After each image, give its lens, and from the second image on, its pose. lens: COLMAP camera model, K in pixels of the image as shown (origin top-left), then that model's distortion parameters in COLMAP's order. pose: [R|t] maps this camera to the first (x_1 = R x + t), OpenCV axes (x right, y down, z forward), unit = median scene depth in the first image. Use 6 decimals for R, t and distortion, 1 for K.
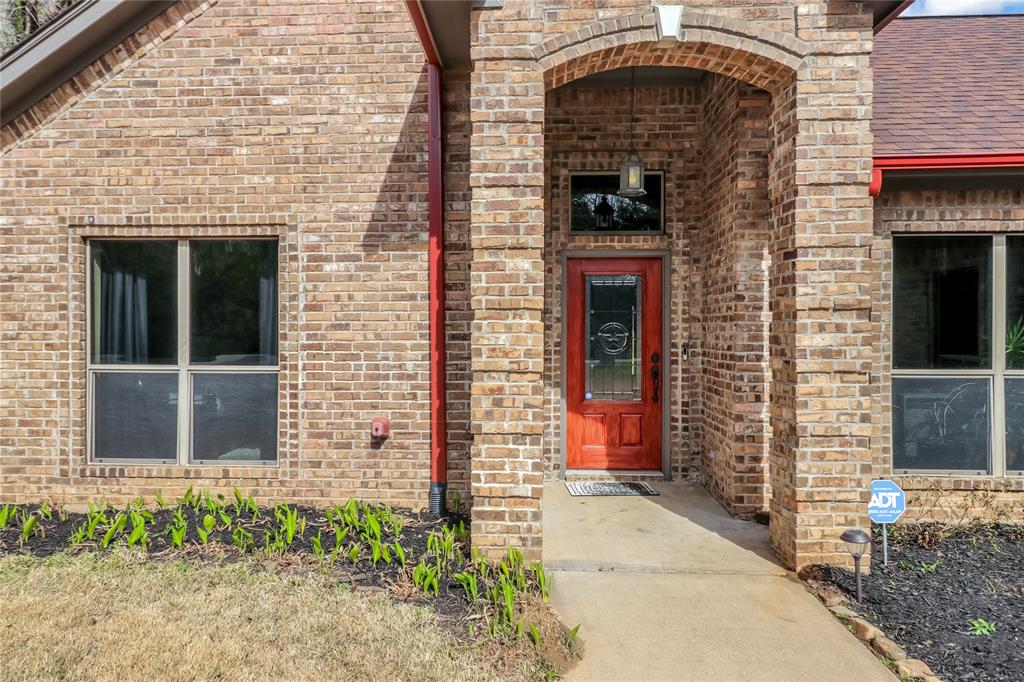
lens RADIAL K [[693.3, 0, 489.6], [0, 693.3, 334.6], [0, 0, 1]] dist [0.005537, -0.007025]
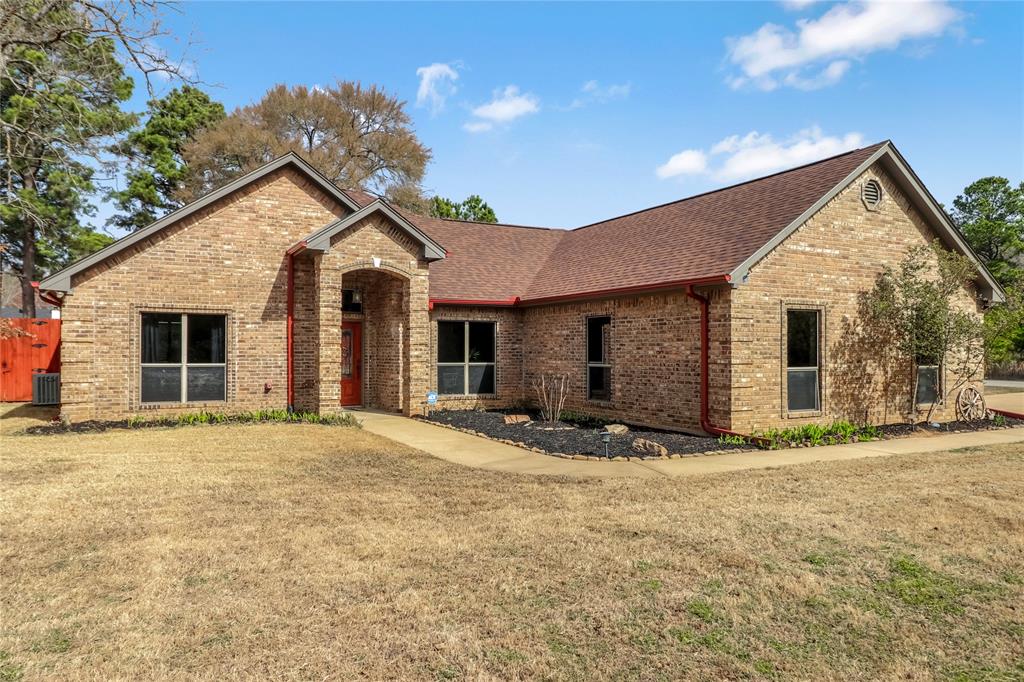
lens RADIAL K [[693.3, 0, 514.6], [0, 693.3, 344.2], [0, 0, 1]] dist [0.005537, -0.007025]
pose [[0.840598, 0.008011, 0.541600, -0.814523], [0.002323, 0.999828, -0.018394, 0.023235], [-0.541654, 0.016720, 0.840435, -1.798348]]
